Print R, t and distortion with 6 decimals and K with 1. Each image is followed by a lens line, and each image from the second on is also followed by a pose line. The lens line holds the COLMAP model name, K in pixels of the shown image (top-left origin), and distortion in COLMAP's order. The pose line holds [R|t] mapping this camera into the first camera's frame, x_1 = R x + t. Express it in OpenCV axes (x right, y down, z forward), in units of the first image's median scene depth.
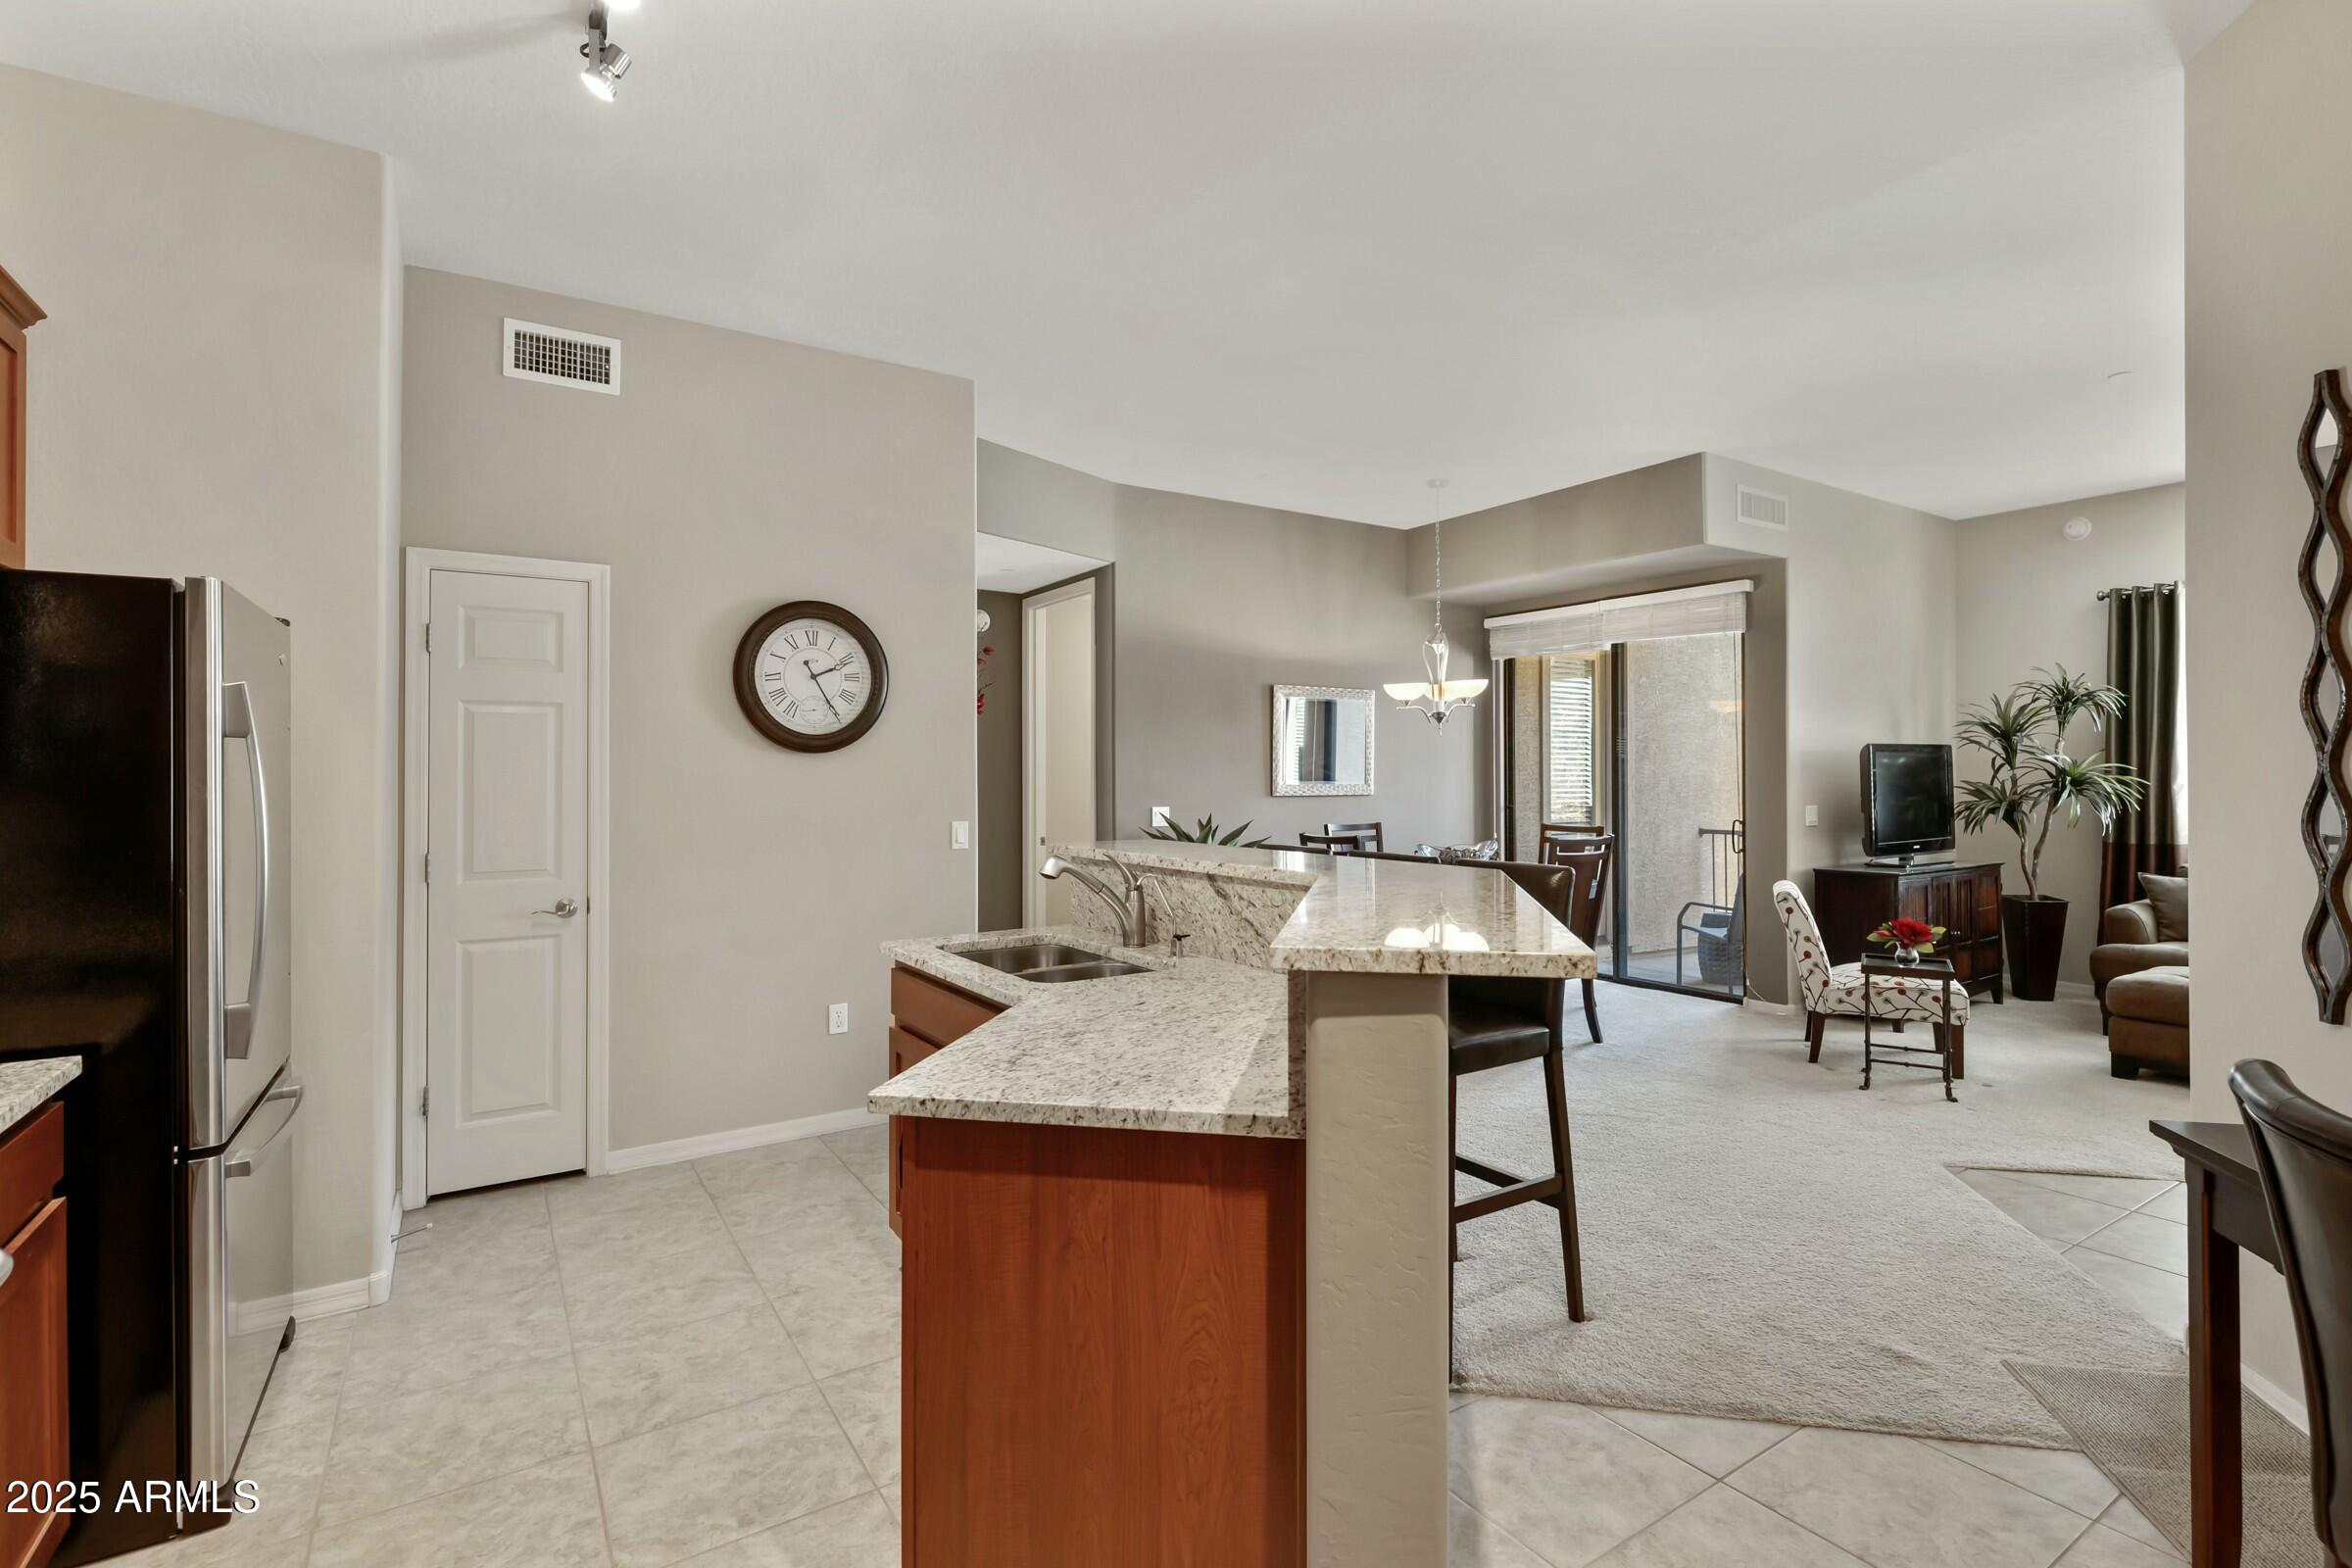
lens RADIAL K [[1103.1, 0, 1178.7], [0, 1103.1, 780.6], [0, 0, 1]] dist [-0.000064, 0.000785]
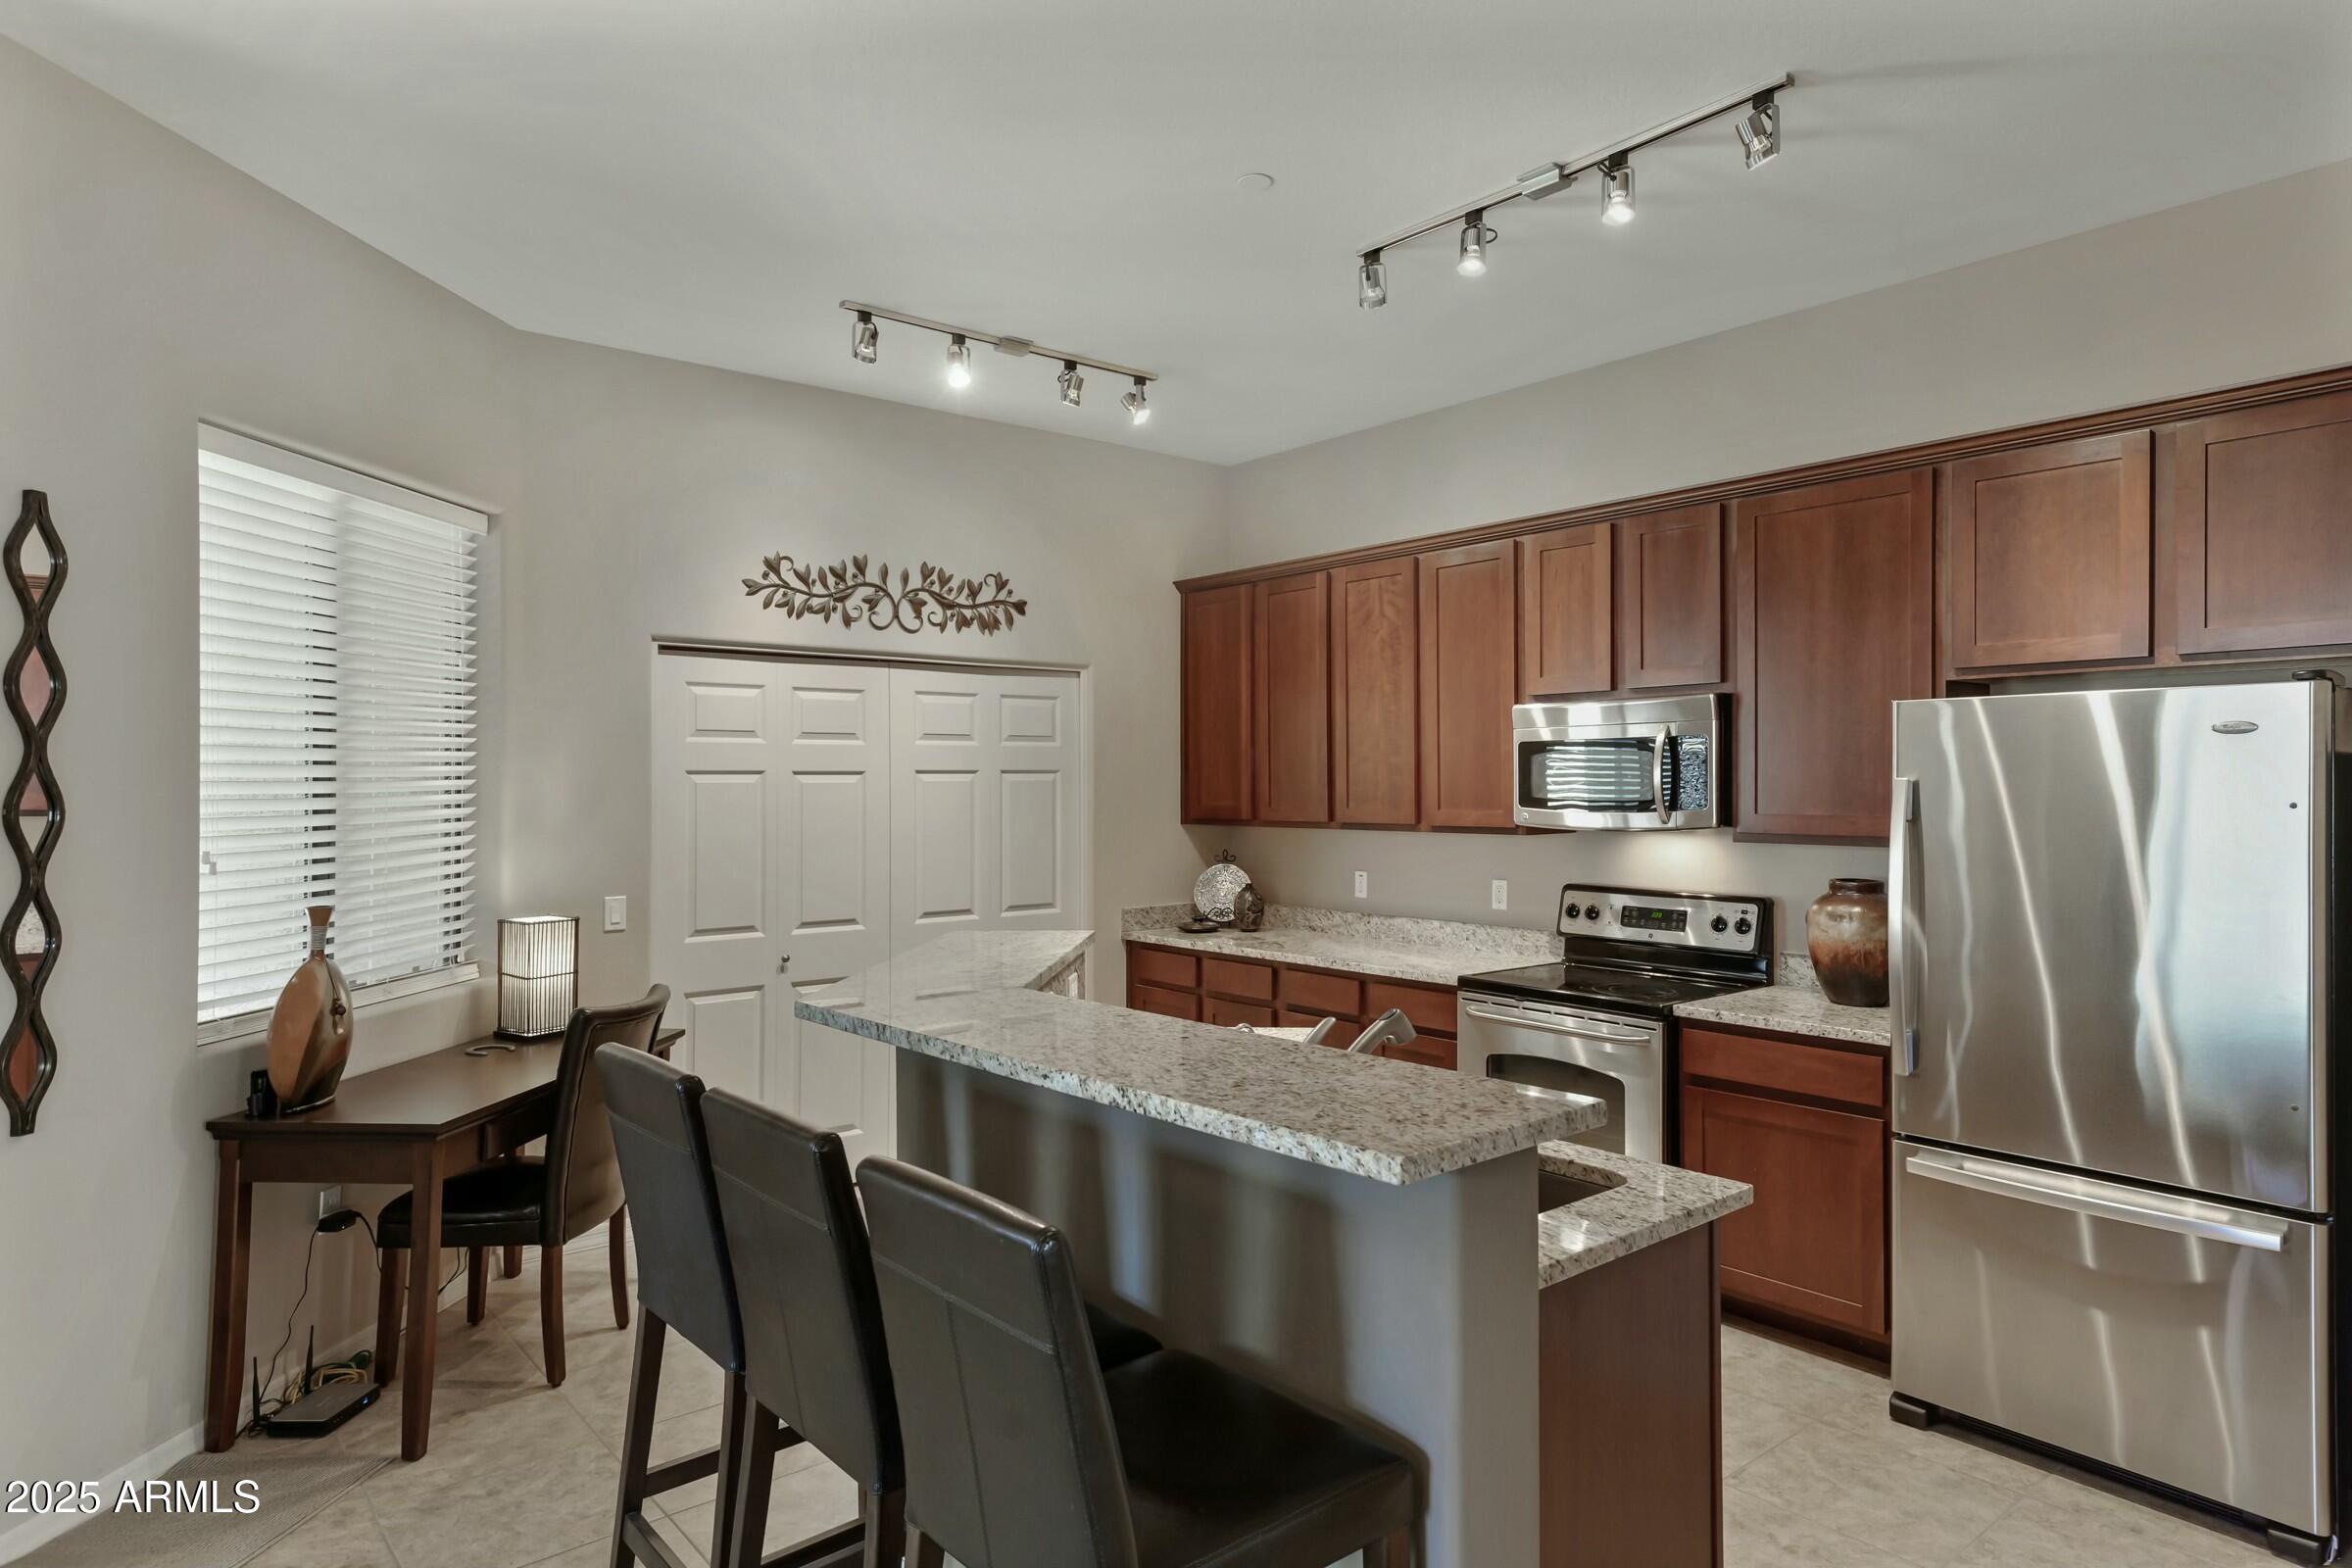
lens RADIAL K [[1369.2, 0, 1190.1], [0, 1369.2, 781.9], [0, 0, 1]] dist [0.009779, -0.006666]
pose [[-0.993776, 0.013344, -0.110591, 0.081373], [0.012511, 0.999888, 0.008225, -0.064227], [0.110688, 0.006790, -0.993832, 1.449490]]
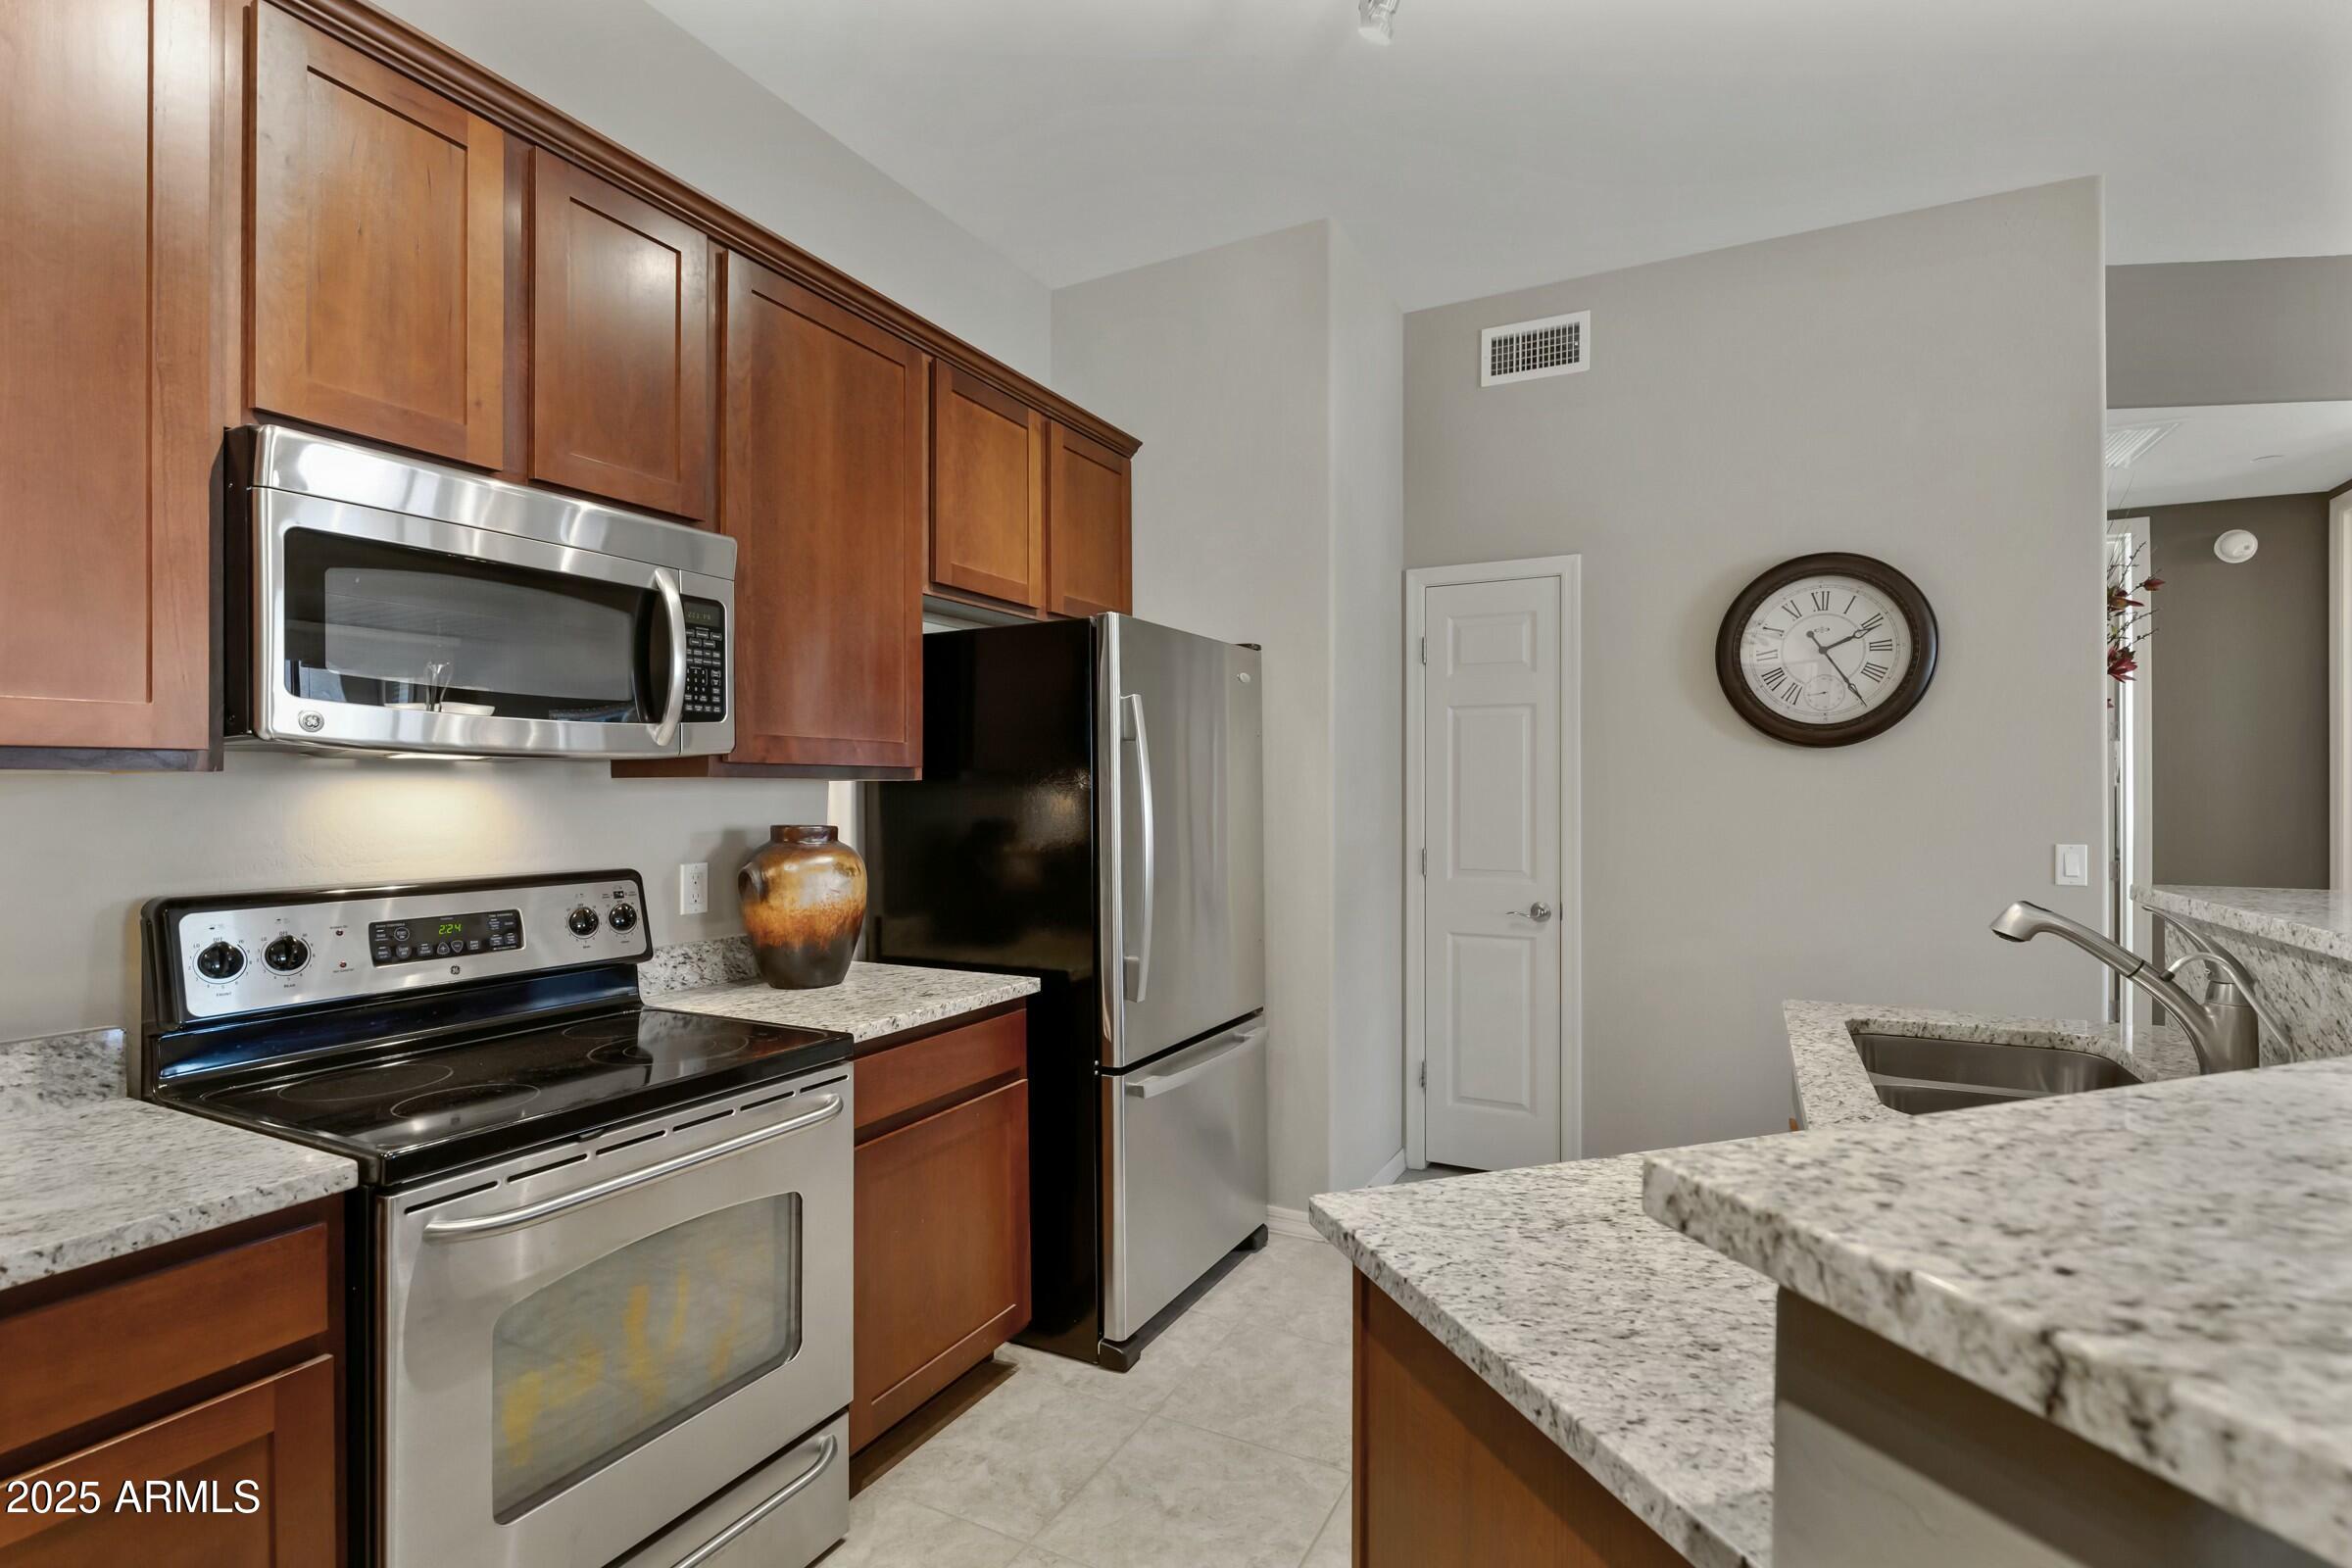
lens RADIAL K [[1083.7, 0, 1198.9], [0, 1083.7, 797.7], [0, 0, 1]] dist [-0.002755, -0.000934]
pose [[0.501223, 0.010071, -0.865260, 0.130423], [-0.006168, 0.999948, 0.008066, 0.008433], [0.865296, 0.001294, 0.501259, 0.262567]]
